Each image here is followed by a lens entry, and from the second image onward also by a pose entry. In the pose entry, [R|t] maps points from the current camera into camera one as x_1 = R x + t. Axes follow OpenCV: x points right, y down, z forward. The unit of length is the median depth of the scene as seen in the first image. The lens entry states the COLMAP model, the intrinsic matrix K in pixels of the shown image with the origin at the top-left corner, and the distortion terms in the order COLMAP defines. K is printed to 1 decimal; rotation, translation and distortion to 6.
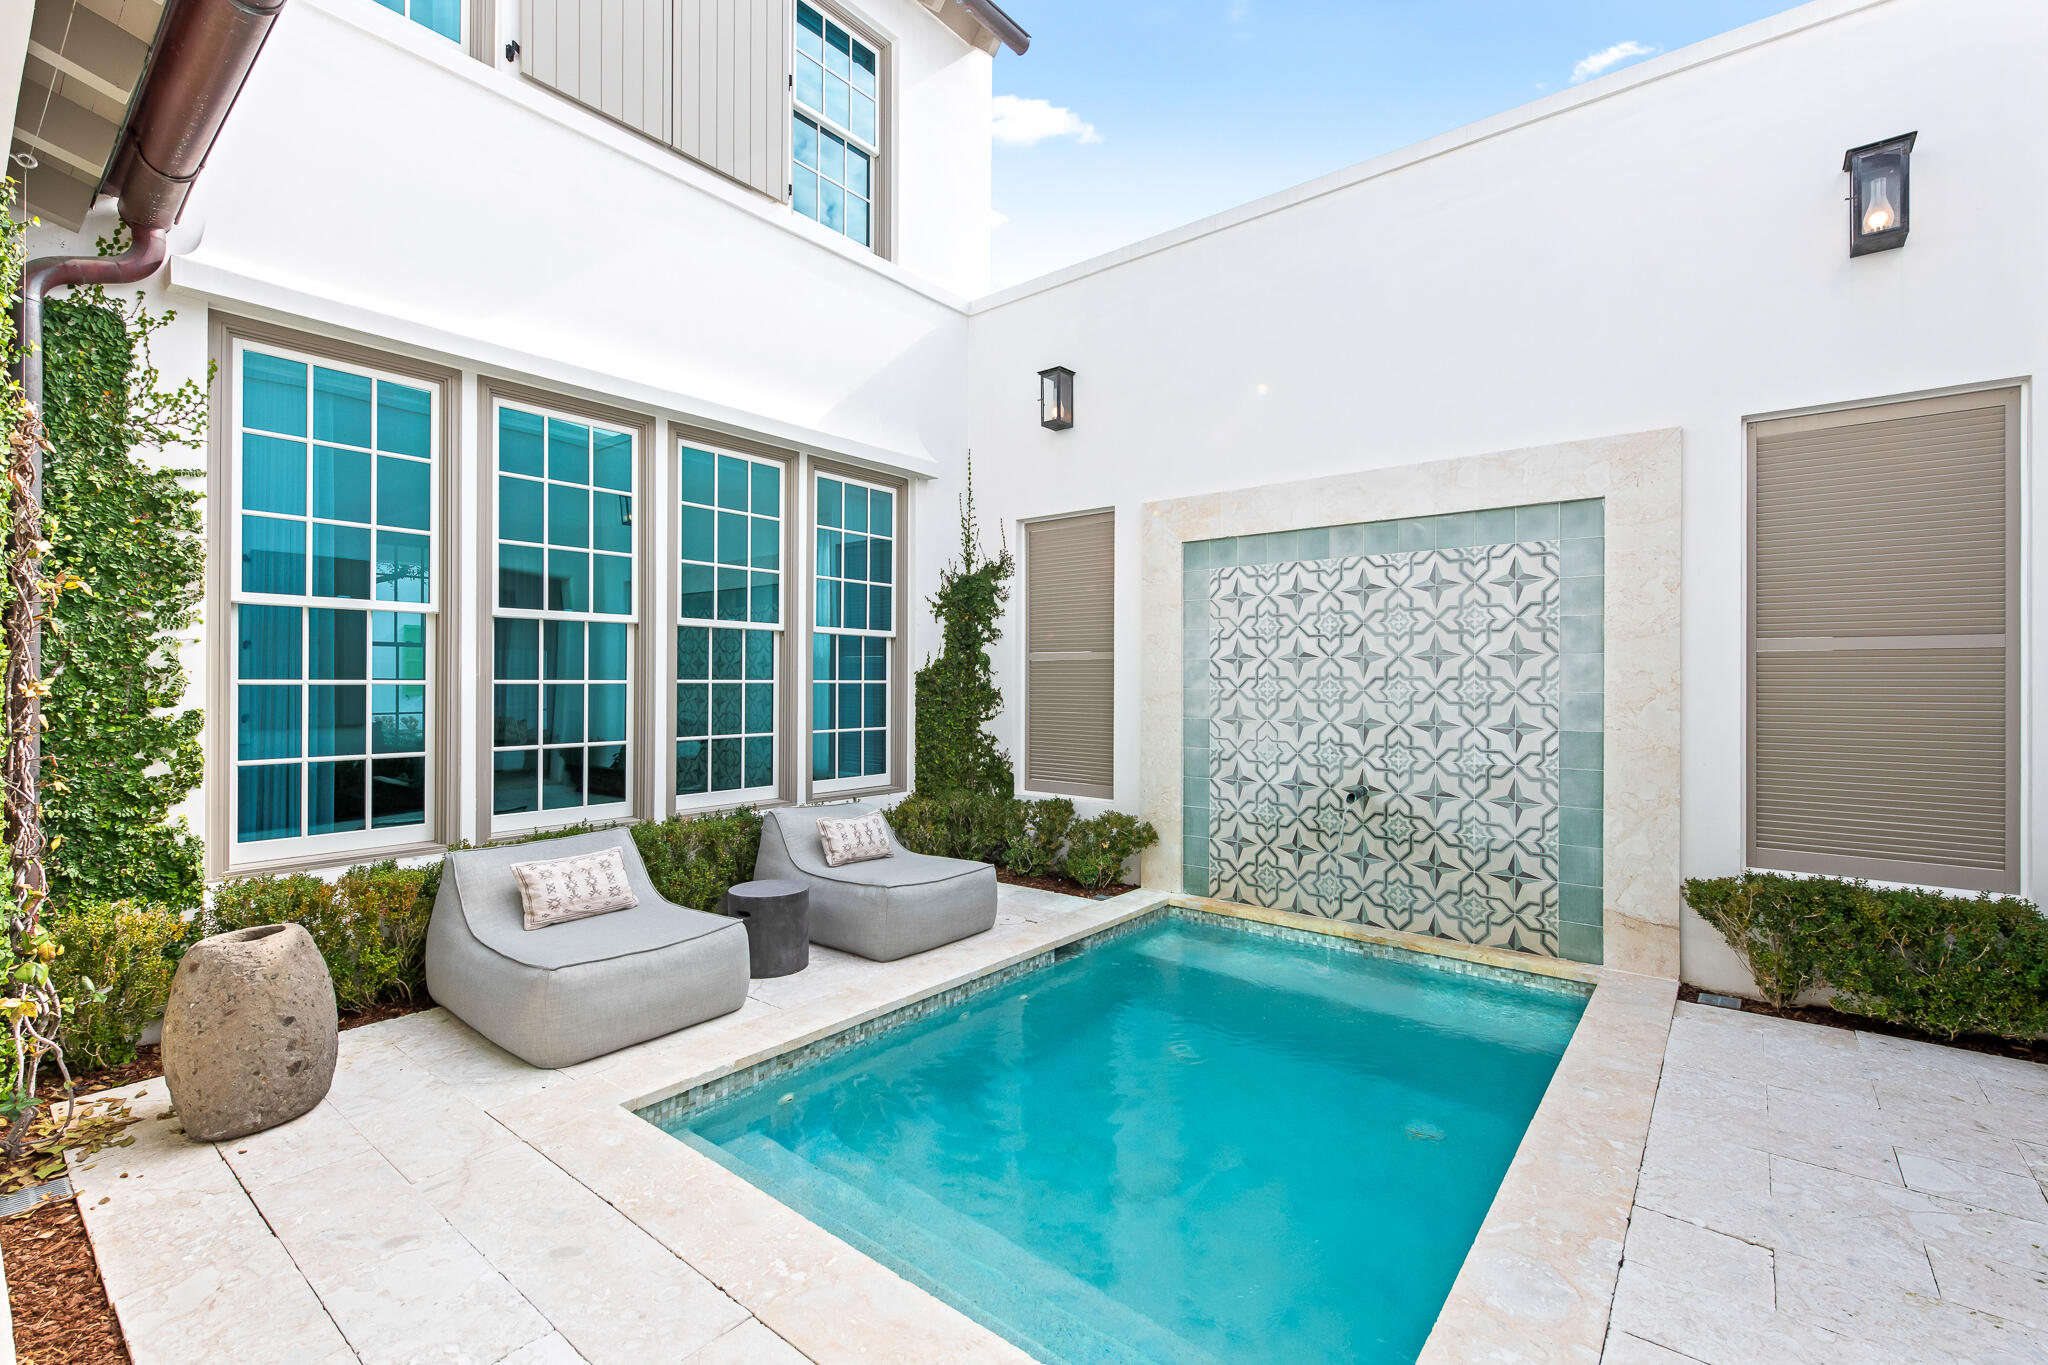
lens RADIAL K [[891.2, 0, 1018.3], [0, 891.2, 677.2], [0, 0, 1]] dist [-0.000821, -0.000753]
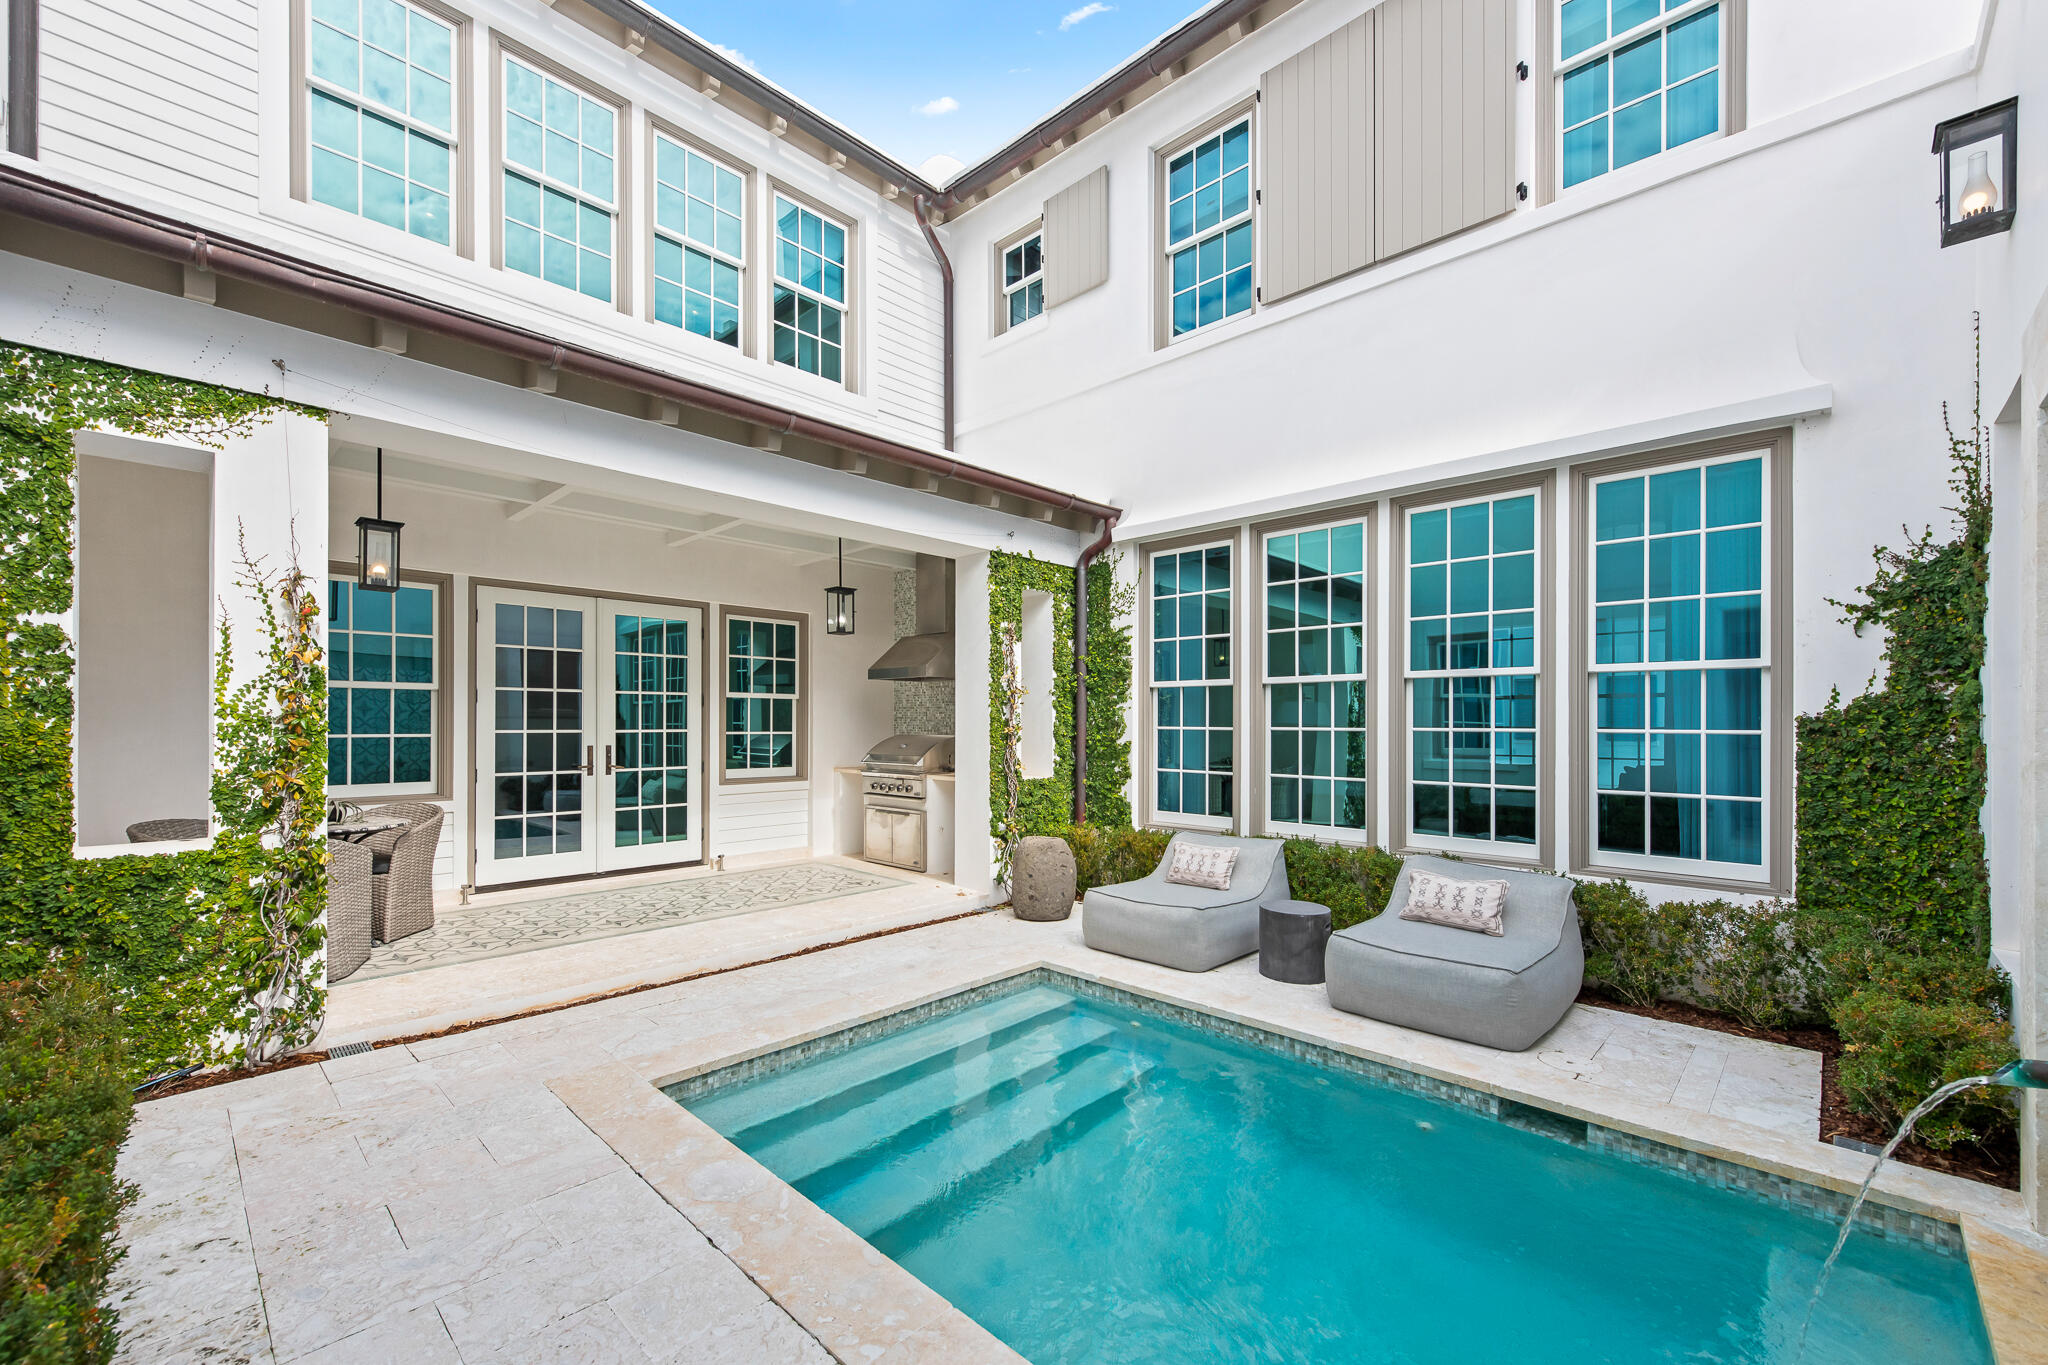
lens RADIAL K [[818.7, 0, 1017.2], [0, 818.7, 726.8], [0, 0, 1]] dist [0.001088, -0.000458]
pose [[-0.084282, -0.006795, -0.996419, 0.638131], [-0.006885, 0.999957, -0.006236, 0.010825], [0.996418, 0.006335, -0.084326, 0.577930]]
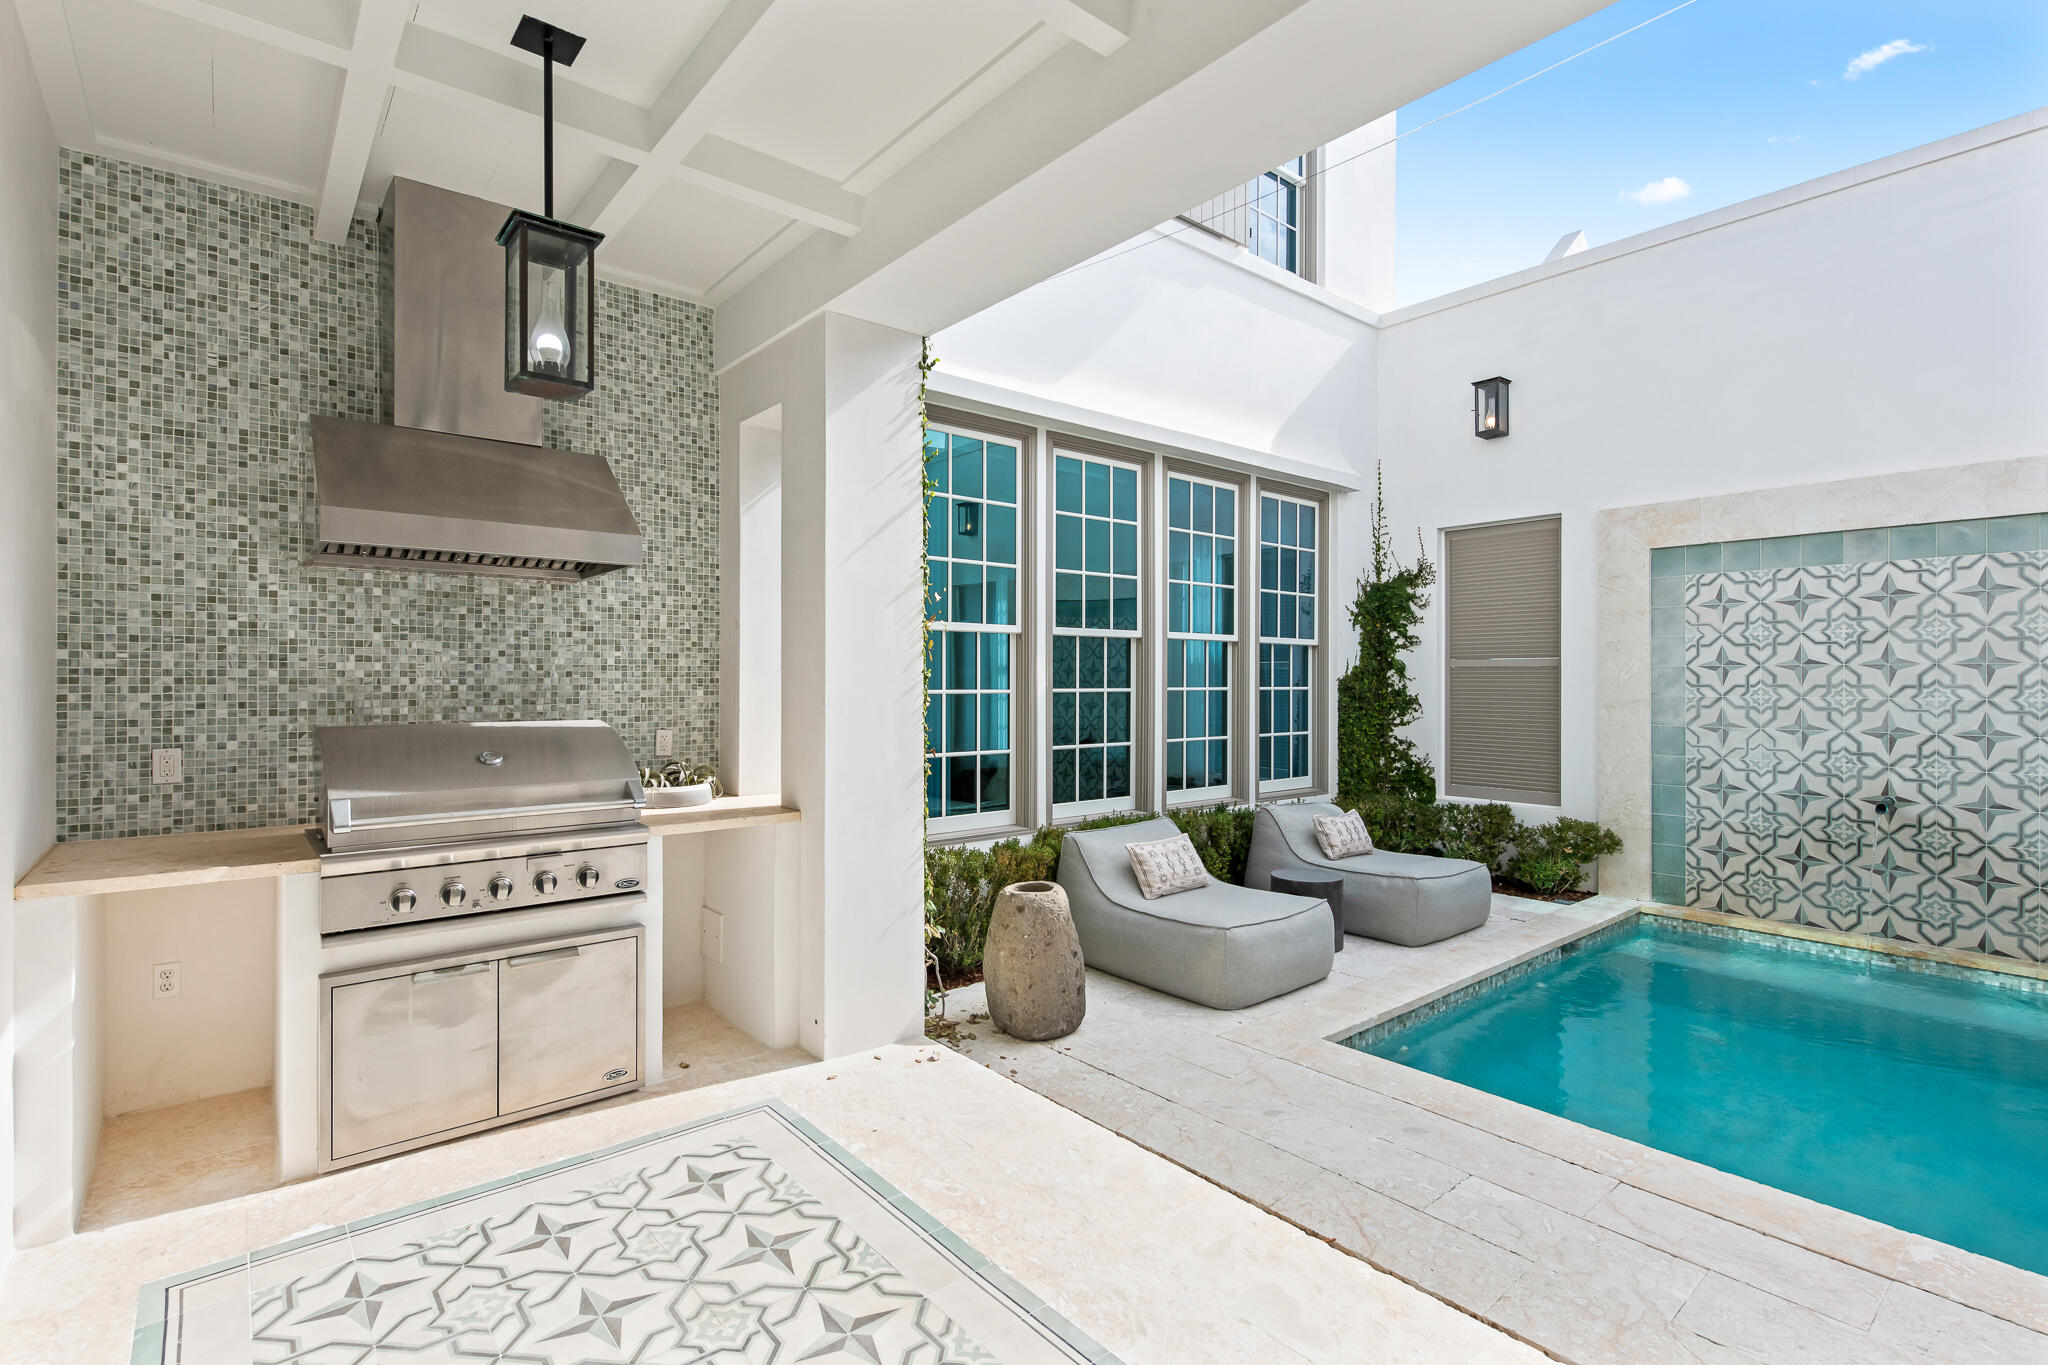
lens RADIAL K [[957.1, 0, 1008.7], [0, 957.1, 678.7], [0, 0, 1]] dist [-0.000894, -0.001566]
pose [[0.980179, -0.002059, -0.198103, -0.324340], [0.002256, 0.999997, 0.000769, -0.009322], [0.198101, -0.001201, 0.980181, -0.199799]]
